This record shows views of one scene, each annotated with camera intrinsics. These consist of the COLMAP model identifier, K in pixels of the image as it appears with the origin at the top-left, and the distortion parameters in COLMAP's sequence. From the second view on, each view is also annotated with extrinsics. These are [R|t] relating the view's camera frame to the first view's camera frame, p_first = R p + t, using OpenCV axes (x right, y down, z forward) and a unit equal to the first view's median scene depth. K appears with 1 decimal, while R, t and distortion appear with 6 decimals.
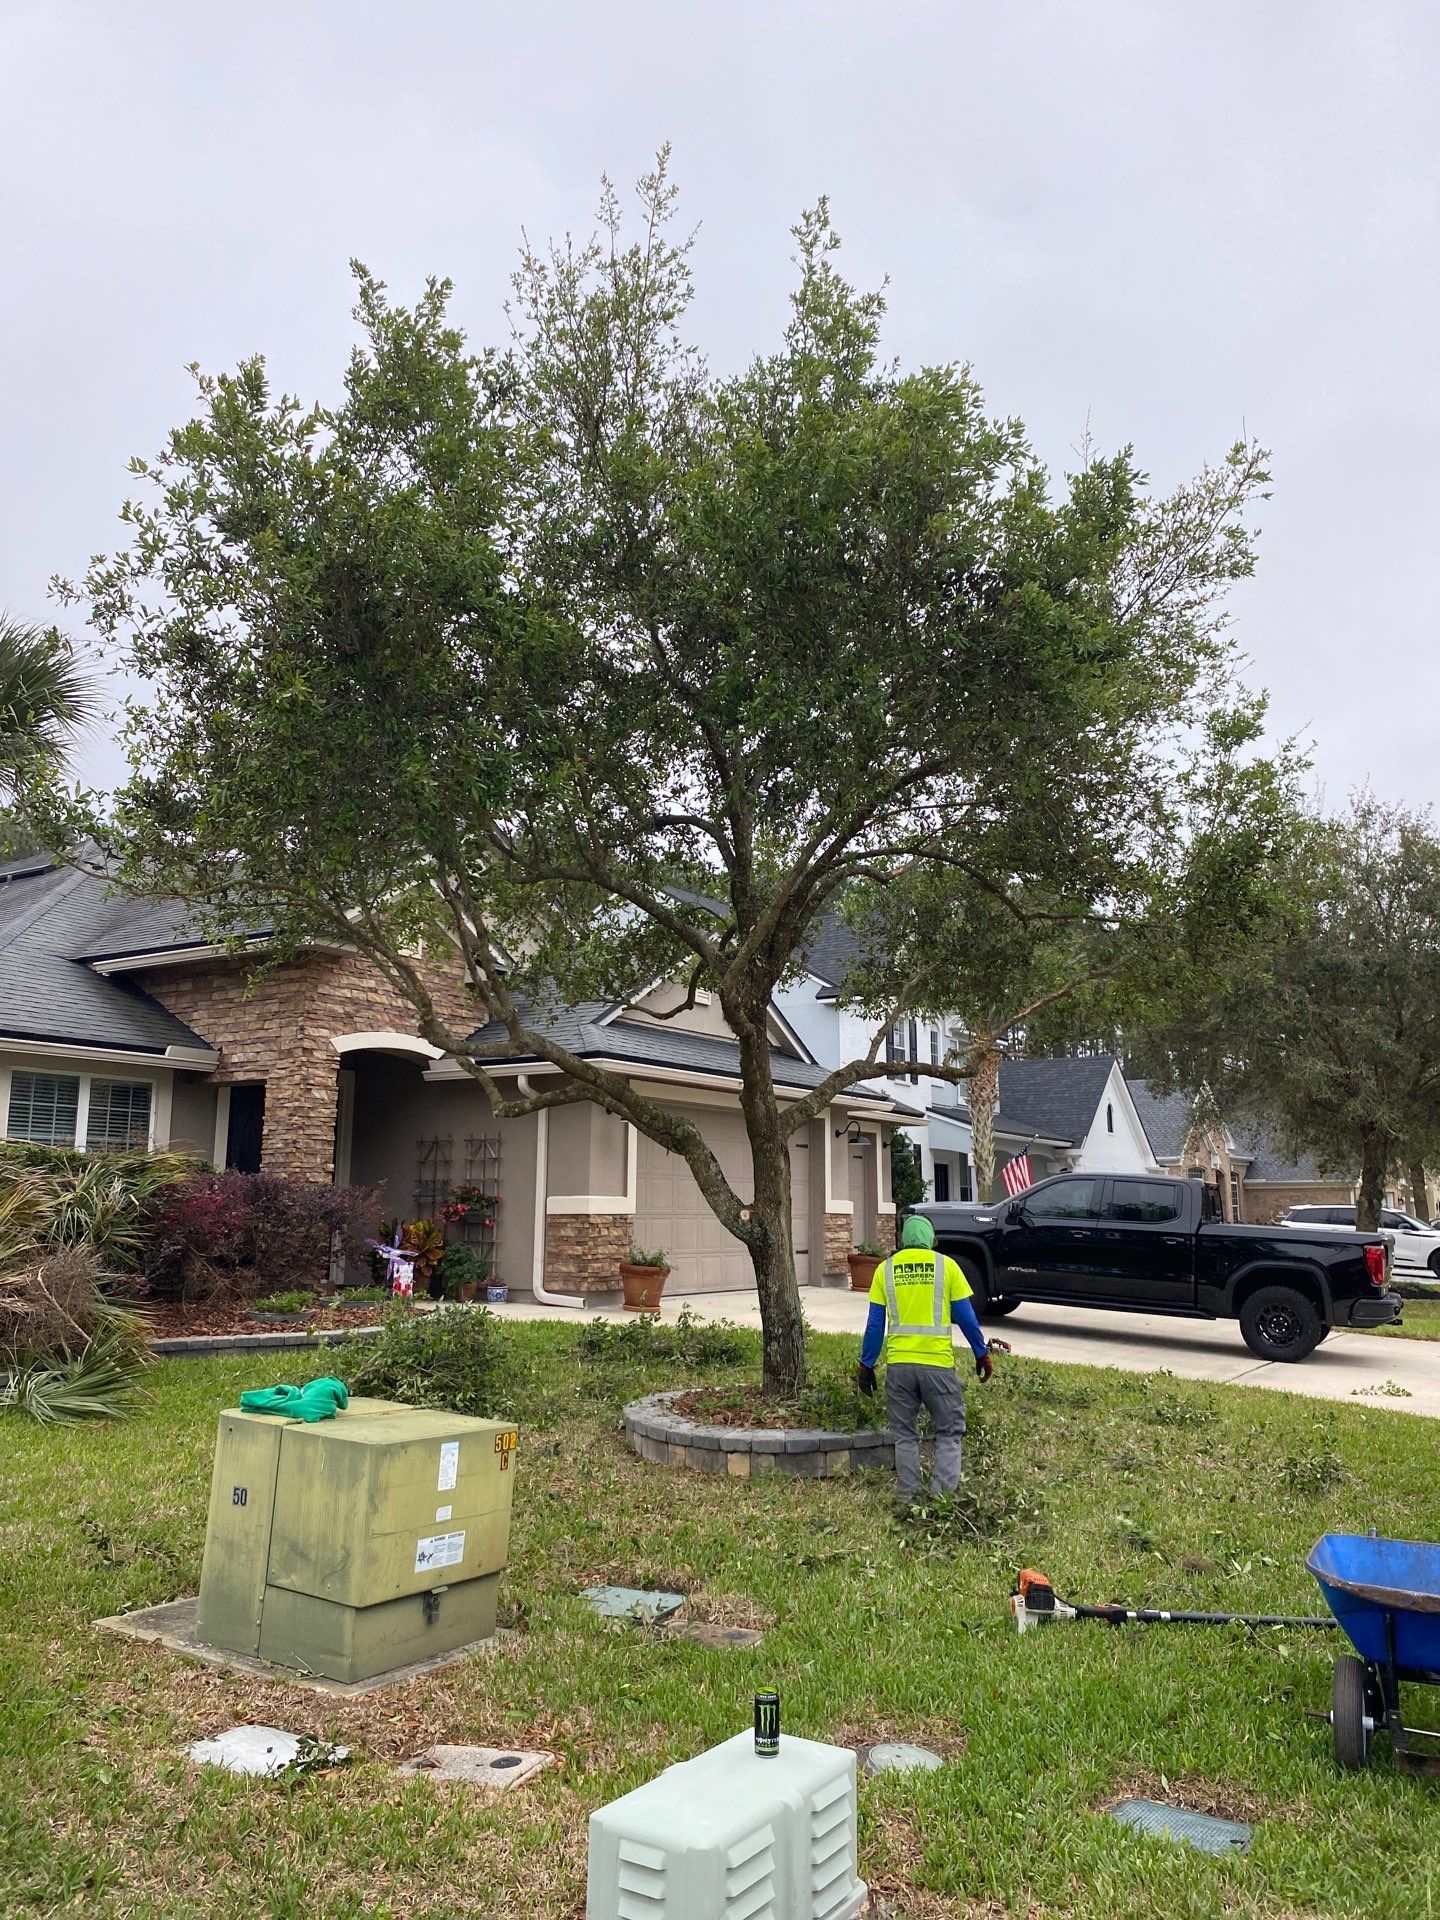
lens RADIAL K [[1394.8, 0, 725.2], [0, 1394.8, 953.2], [0, 0, 1]] dist [-0.003990, -0.005395]
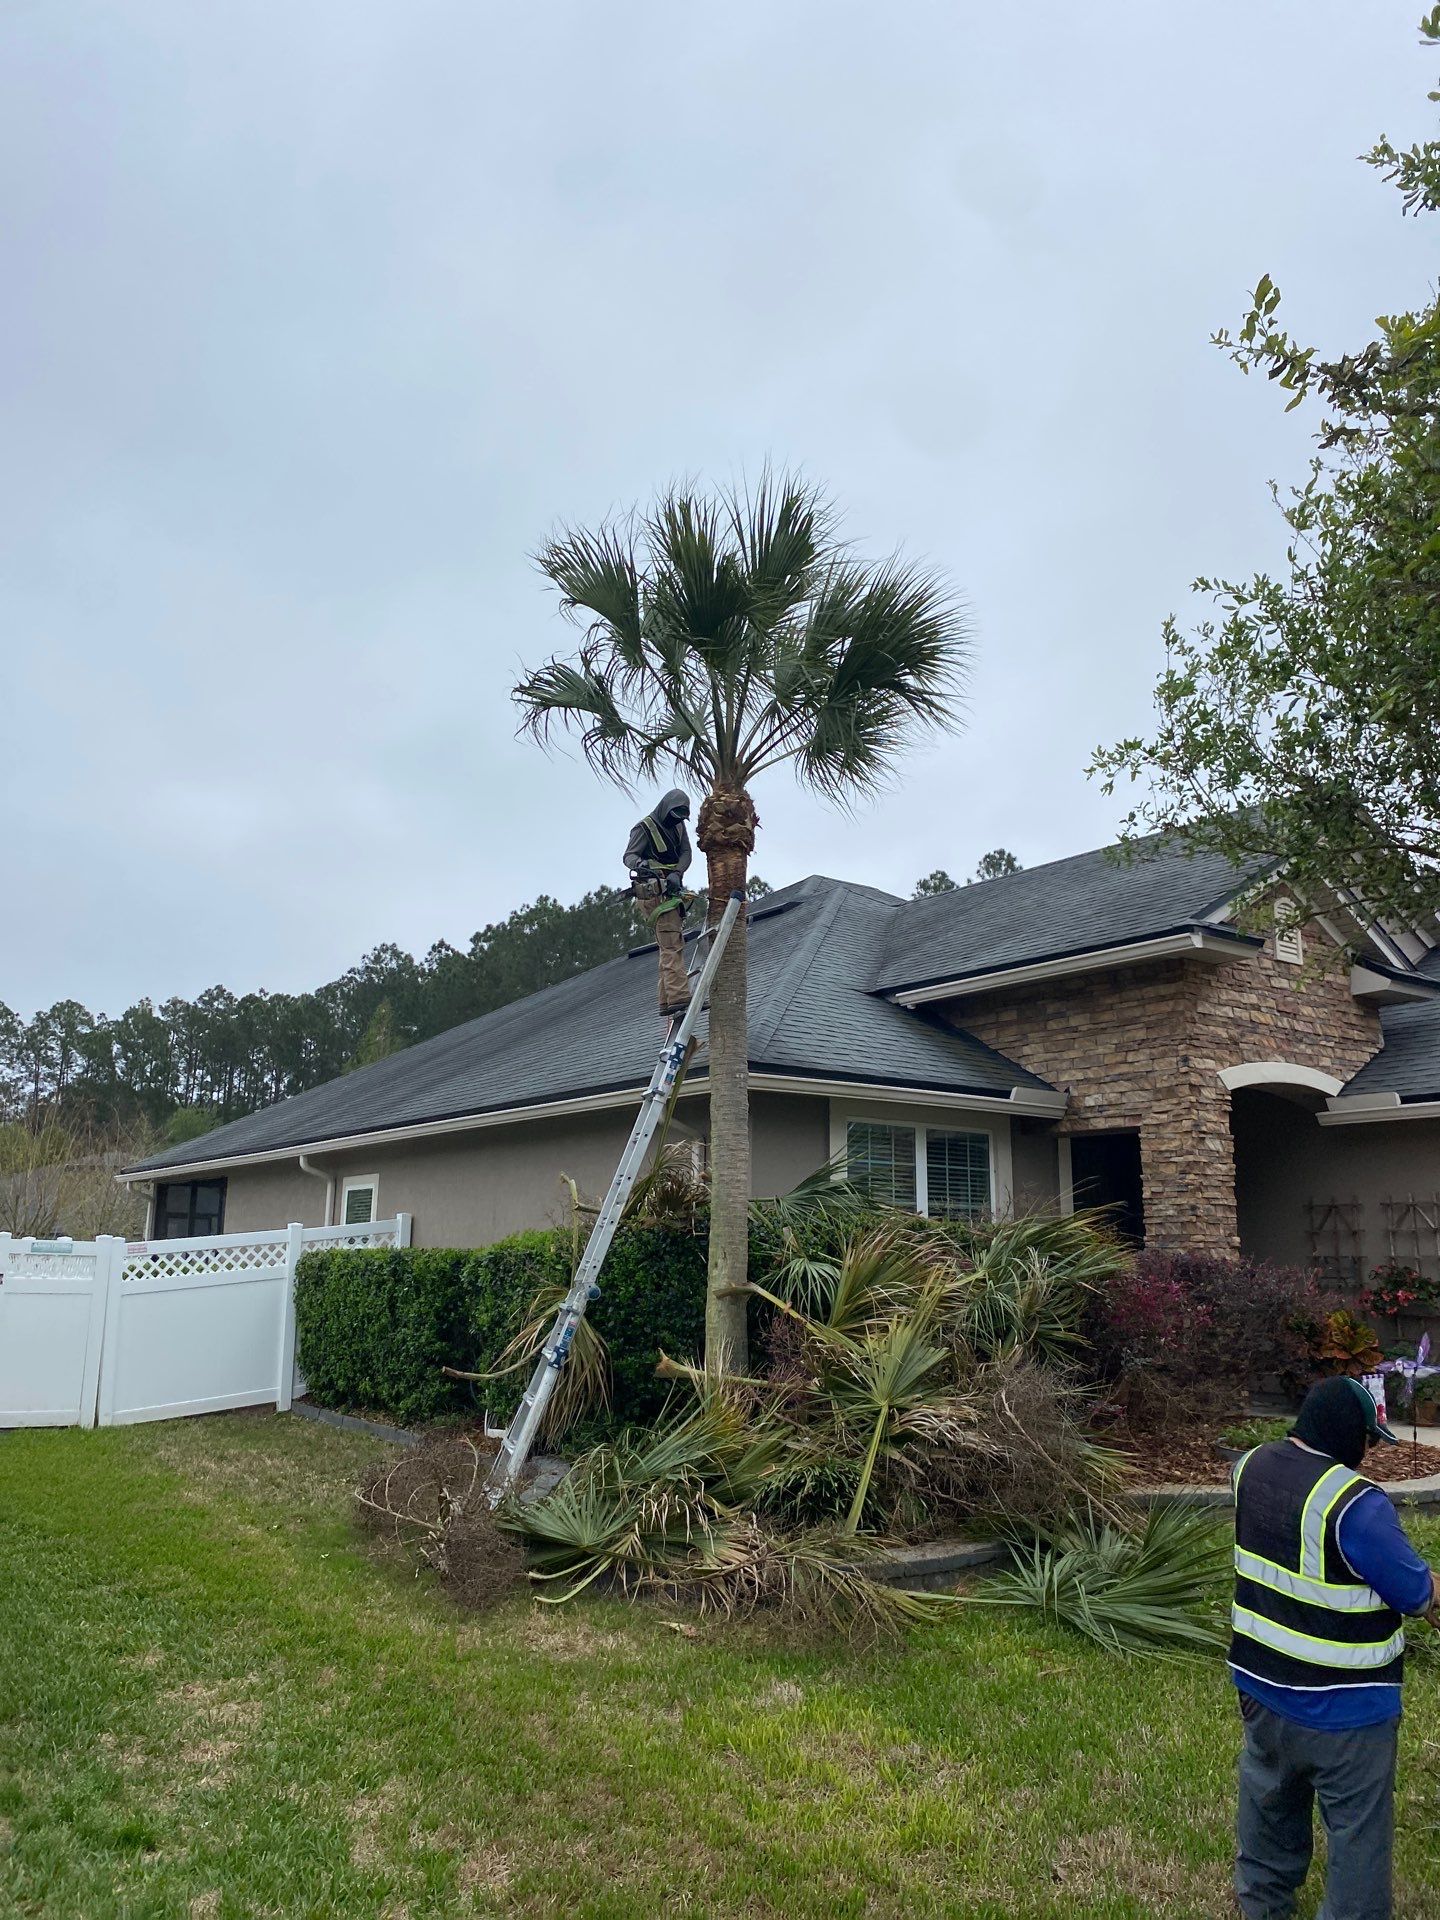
lens RADIAL K [[1394.8, 0, 725.2], [0, 1394.8, 953.2], [0, 0, 1]] dist [-0.003990, -0.005395]
pose [[0.915334, -0.070611, -0.396457, -0.220777], [0.055743, 0.997246, -0.048917, 0.018697], [0.398819, 0.022676, 0.916749, 0.188152]]
